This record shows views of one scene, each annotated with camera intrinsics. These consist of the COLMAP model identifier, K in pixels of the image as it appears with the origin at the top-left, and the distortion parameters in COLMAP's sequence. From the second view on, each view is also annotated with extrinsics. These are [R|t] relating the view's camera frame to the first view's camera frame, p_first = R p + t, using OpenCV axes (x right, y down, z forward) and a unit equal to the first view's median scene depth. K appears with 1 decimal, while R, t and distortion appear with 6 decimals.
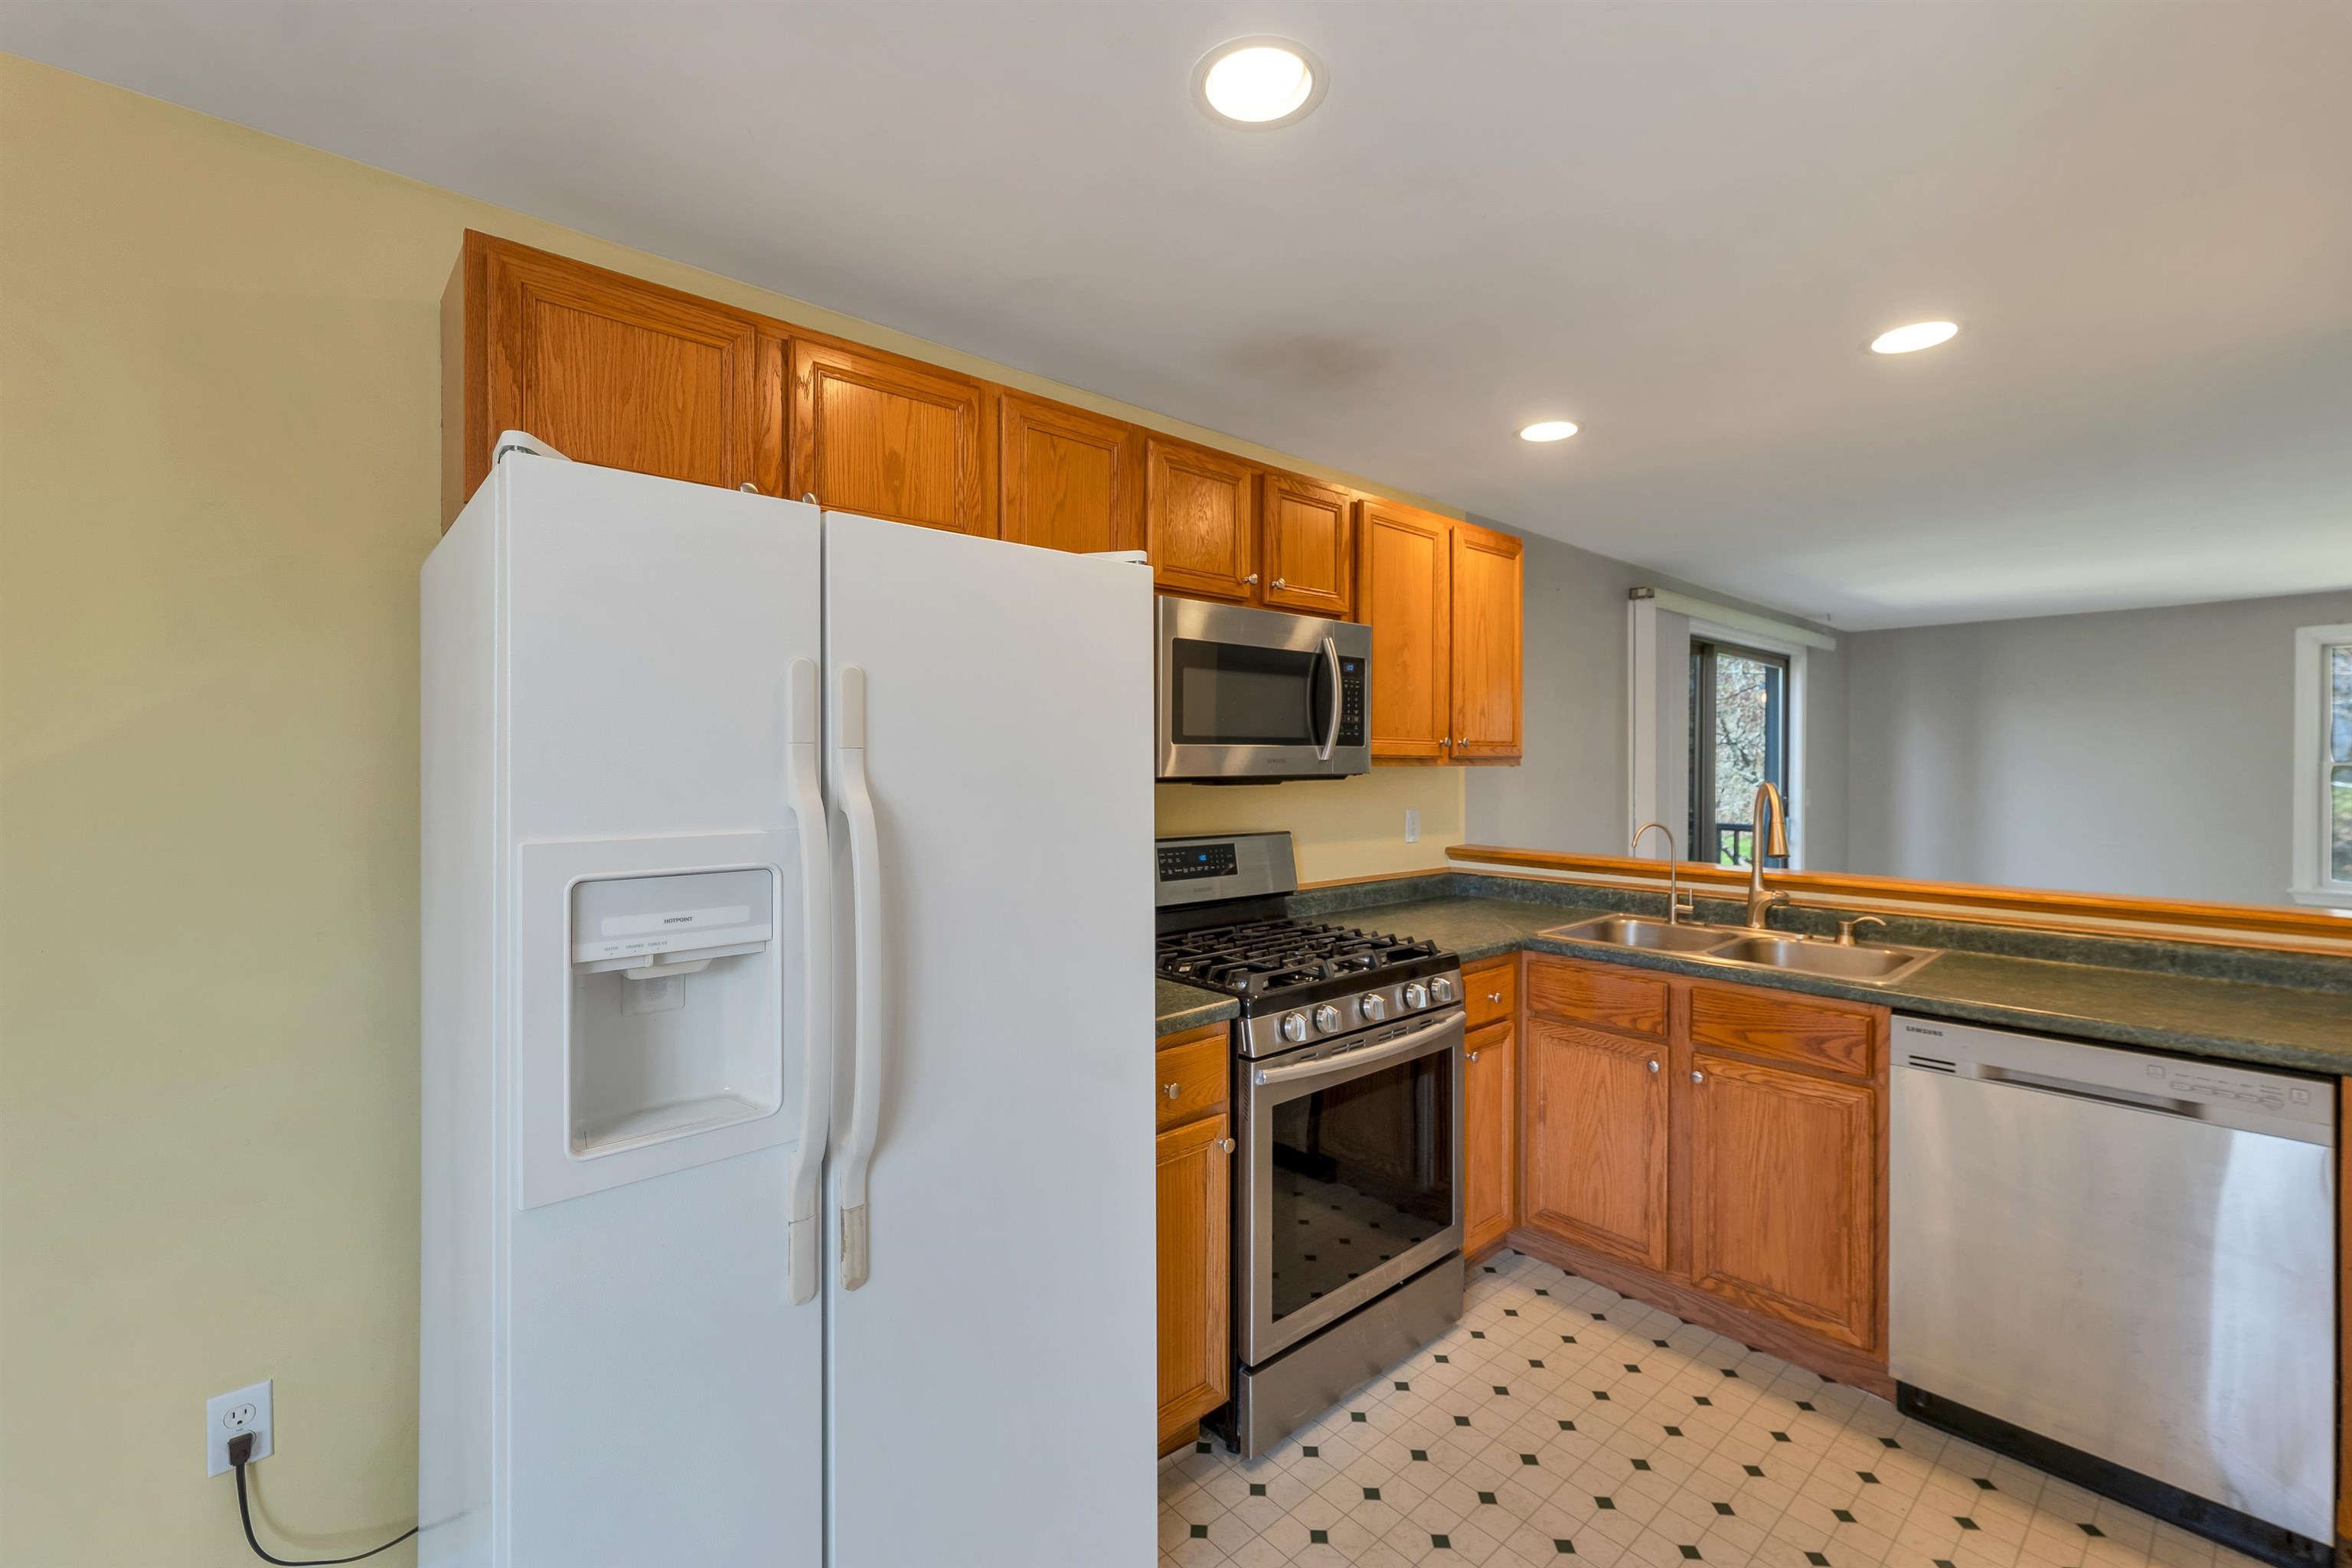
lens RADIAL K [[989.0, 0, 1157.6], [0, 989.0, 763.7], [0, 0, 1]] dist [-0.000156, 0.000435]
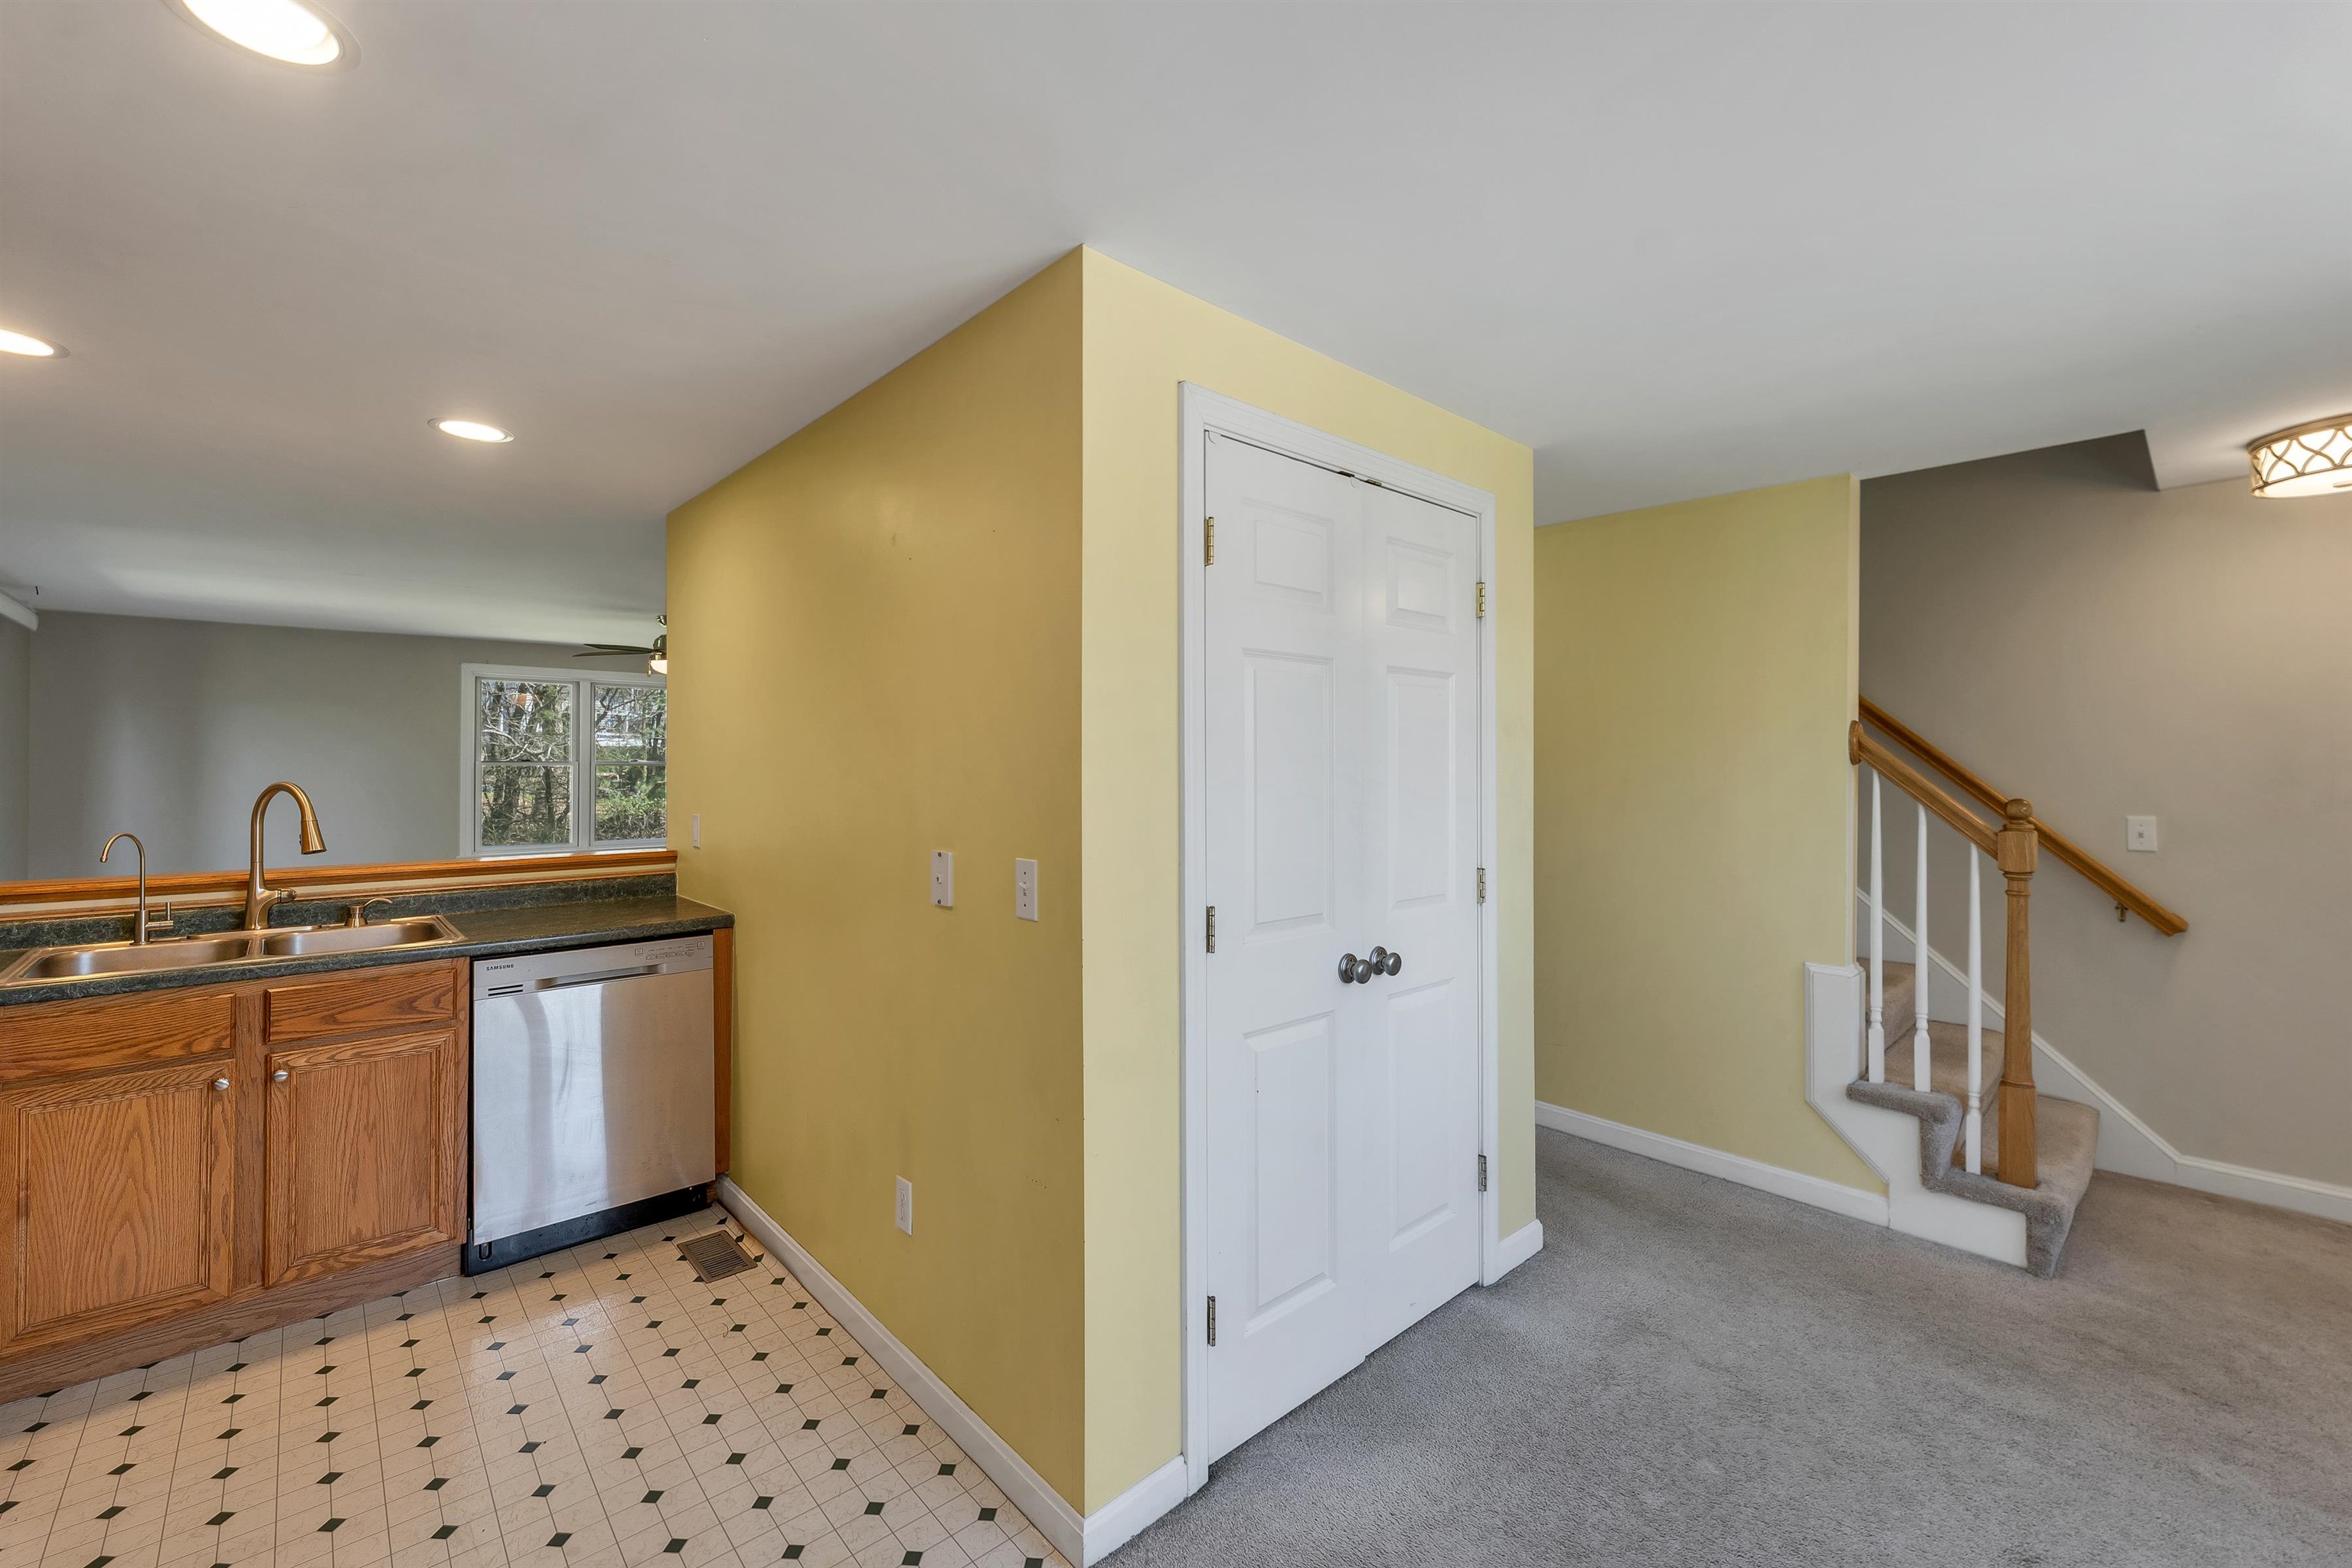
lens RADIAL K [[984.2, 0, 1195.3], [0, 984.2, 750.7], [0, 0, 1]] dist [0.001779, -0.000052]
pose [[-0.026971, 0.009759, 0.999589, -0.470083], [0.001195, 0.999952, -0.009730, -0.003917], [-0.999636, 0.000932, -0.026981, 0.088754]]
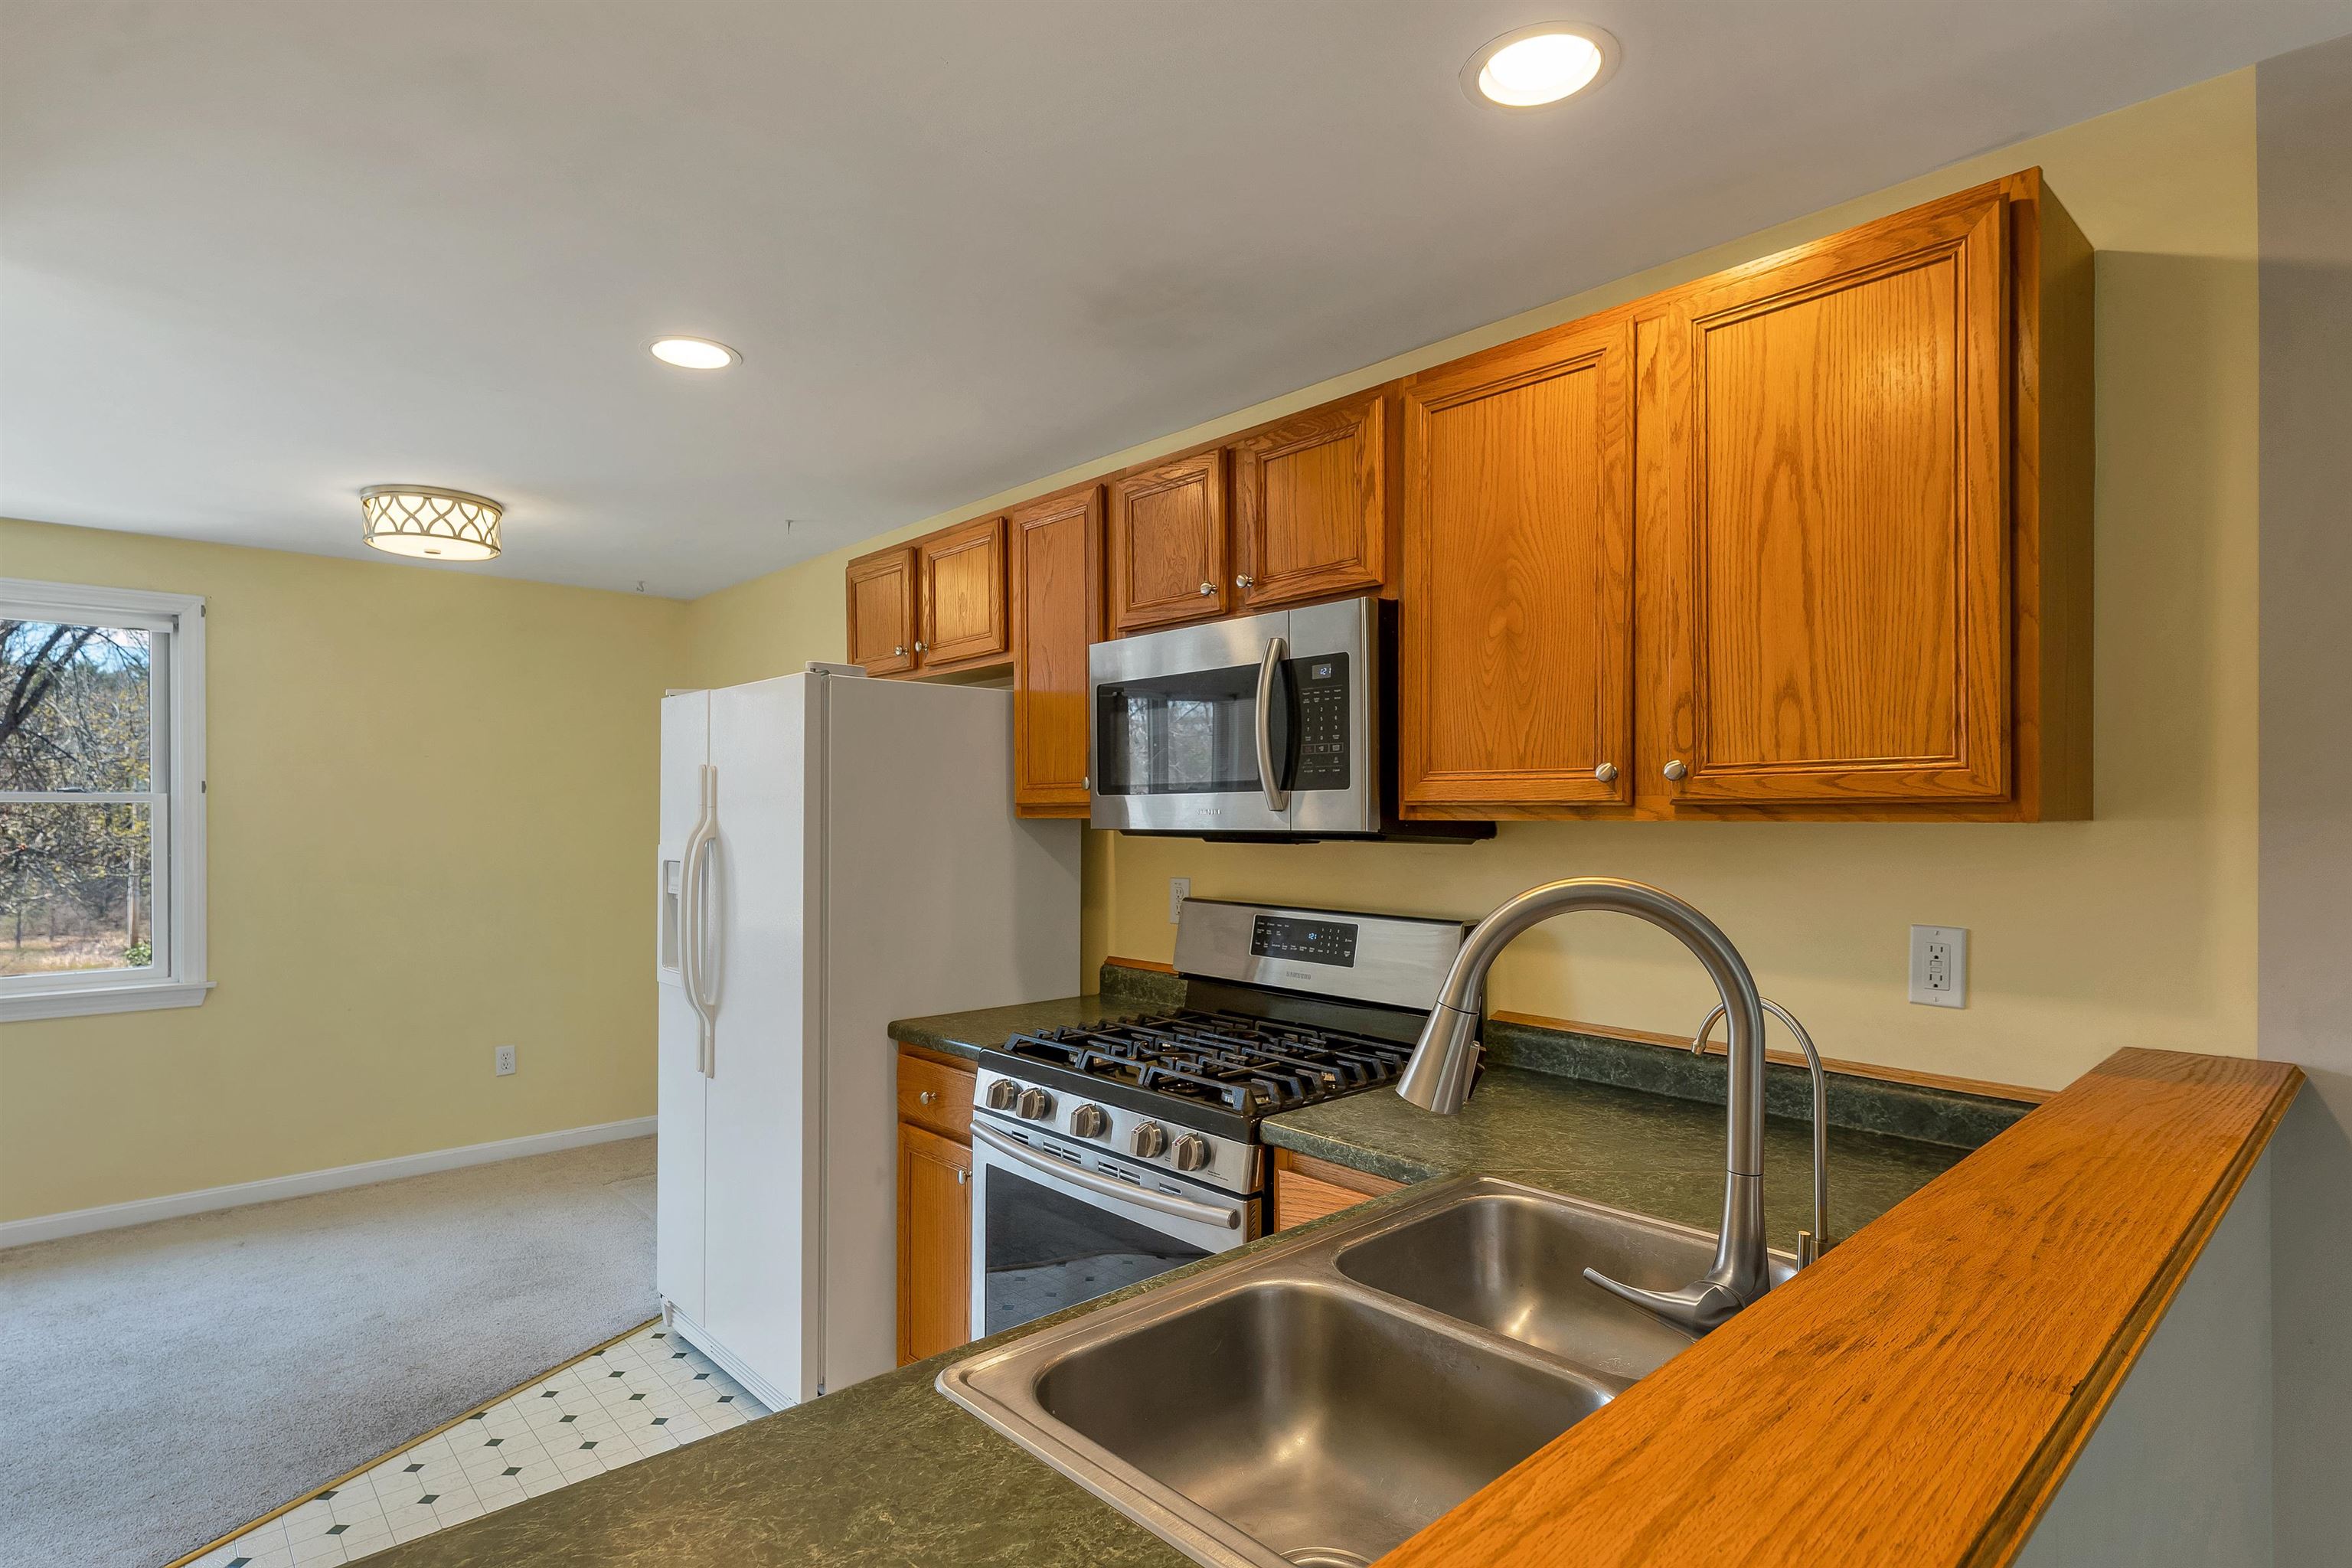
lens RADIAL K [[1215.5, 0, 1191.4], [0, 1215.5, 814.8], [0, 0, 1]] dist [-0.004858, -0.001898]
pose [[0.014831, 0.000873, -0.999890, 1.077351], [-0.000044, 1.000000, 0.000873, -0.001856], [0.999890, 0.000031, 0.014831, 0.959195]]
